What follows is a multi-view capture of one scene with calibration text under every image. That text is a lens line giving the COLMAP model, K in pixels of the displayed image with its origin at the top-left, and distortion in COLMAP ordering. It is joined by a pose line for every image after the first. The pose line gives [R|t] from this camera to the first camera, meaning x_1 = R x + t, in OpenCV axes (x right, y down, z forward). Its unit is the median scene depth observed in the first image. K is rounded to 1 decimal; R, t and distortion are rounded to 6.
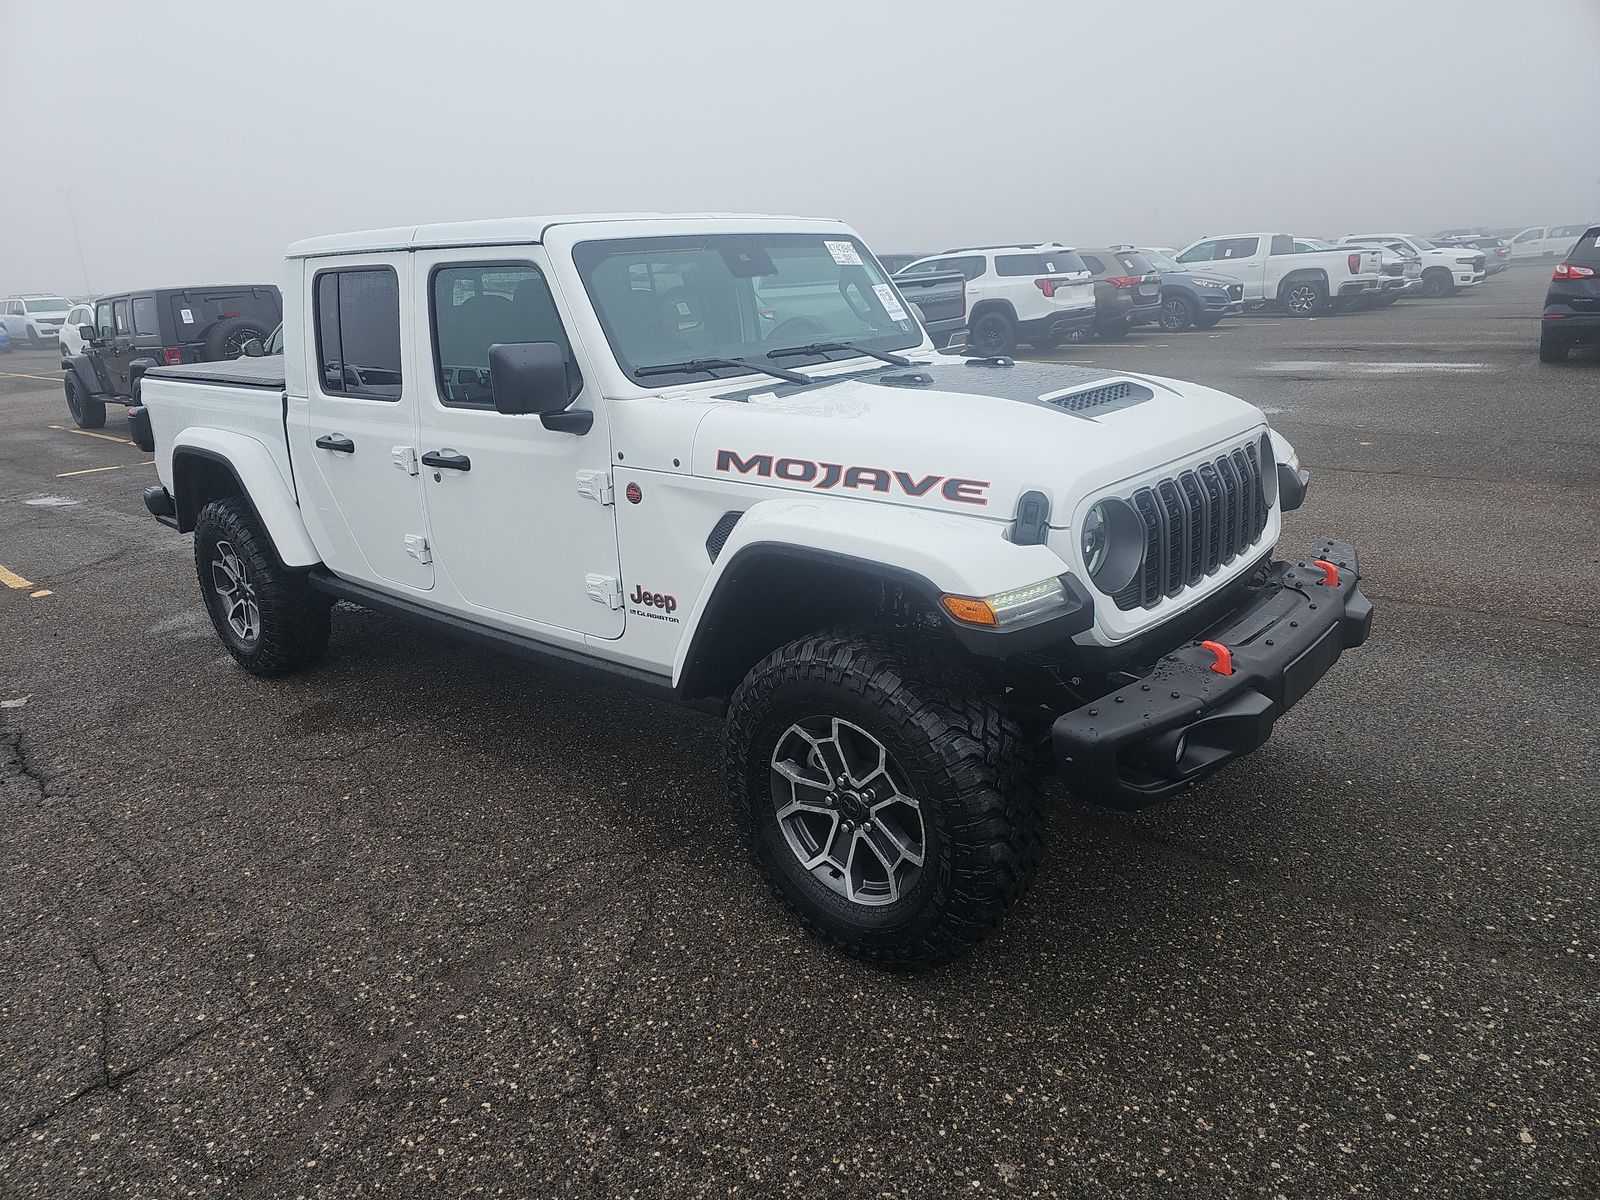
lens RADIAL K [[1099.9, 0, 790.8], [0, 1099.9, 603.9], [0, 0, 1]] dist [0.086133, -0.095058]
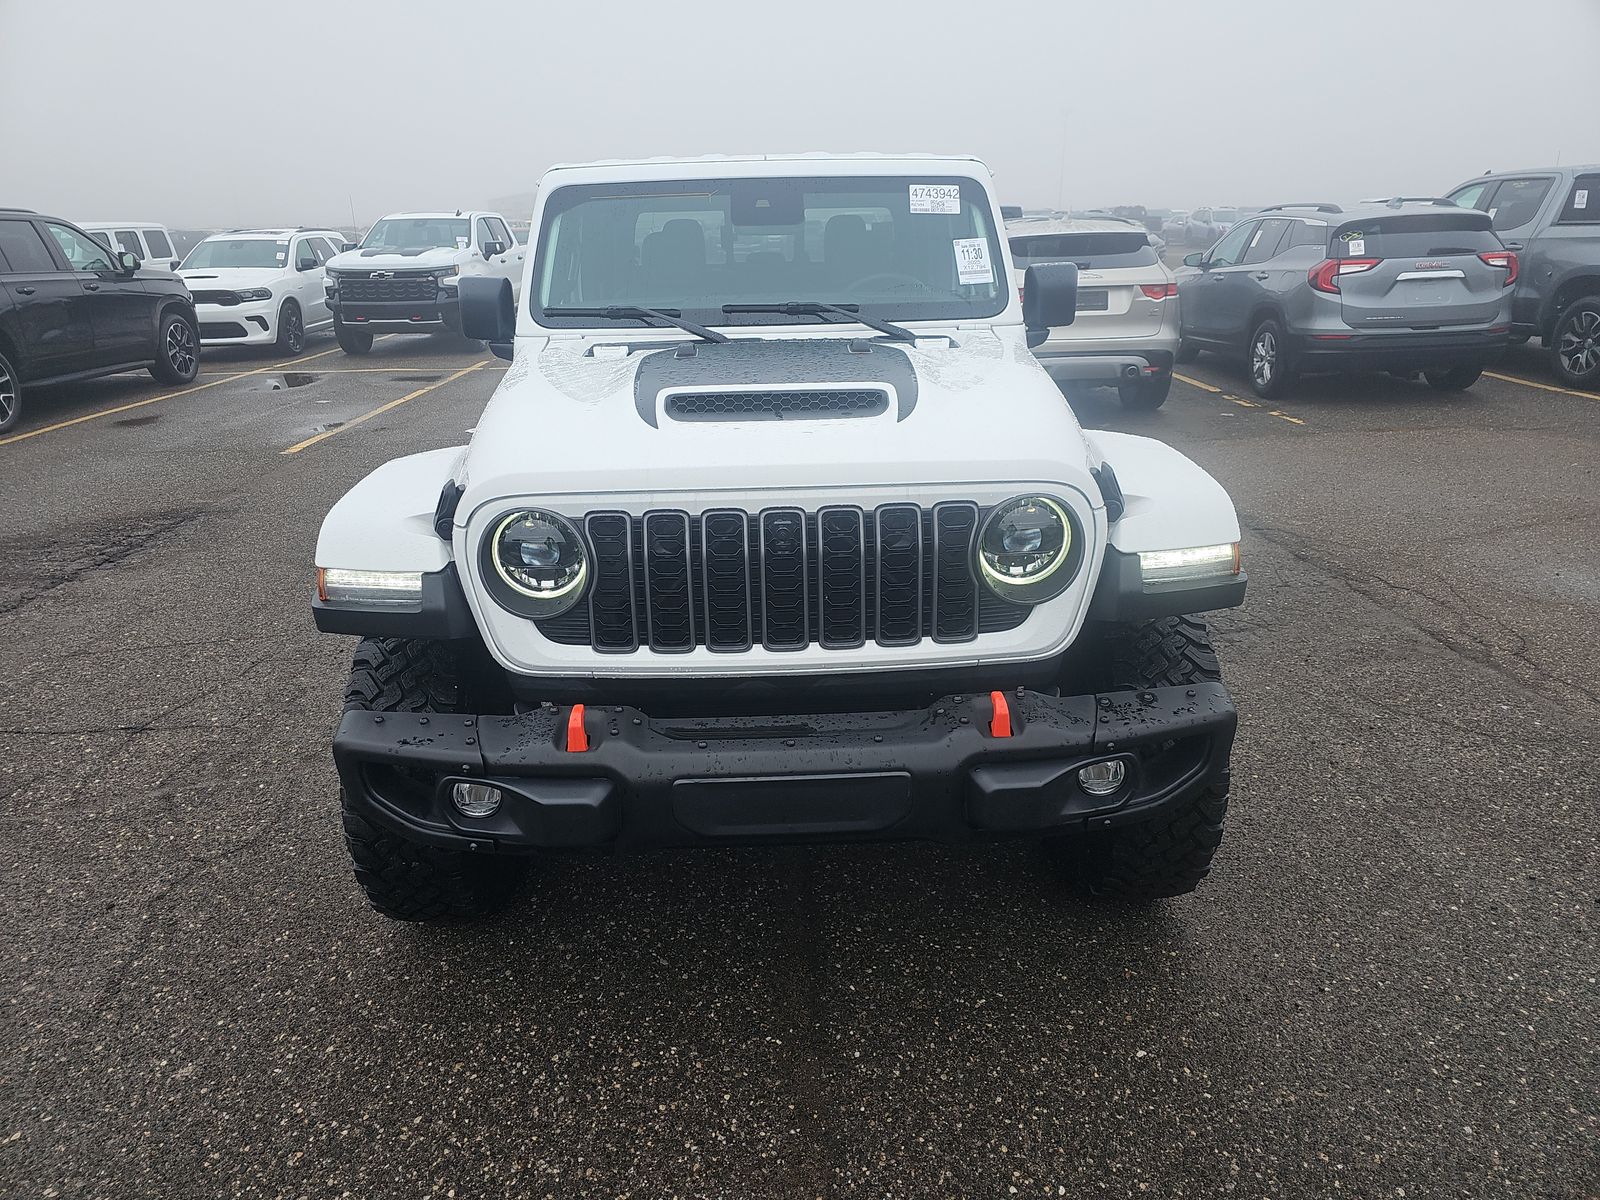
lens RADIAL K [[1099.9, 0, 790.8], [0, 1099.9, 603.9], [0, 0, 1]] dist [0.086133, -0.095058]
pose [[0.662145, 0.279213, -0.695416, 0.919980], [-0.231830, 0.958794, 0.164223, -0.187199], [0.712614, 0.052479, 0.699591, 0.477437]]
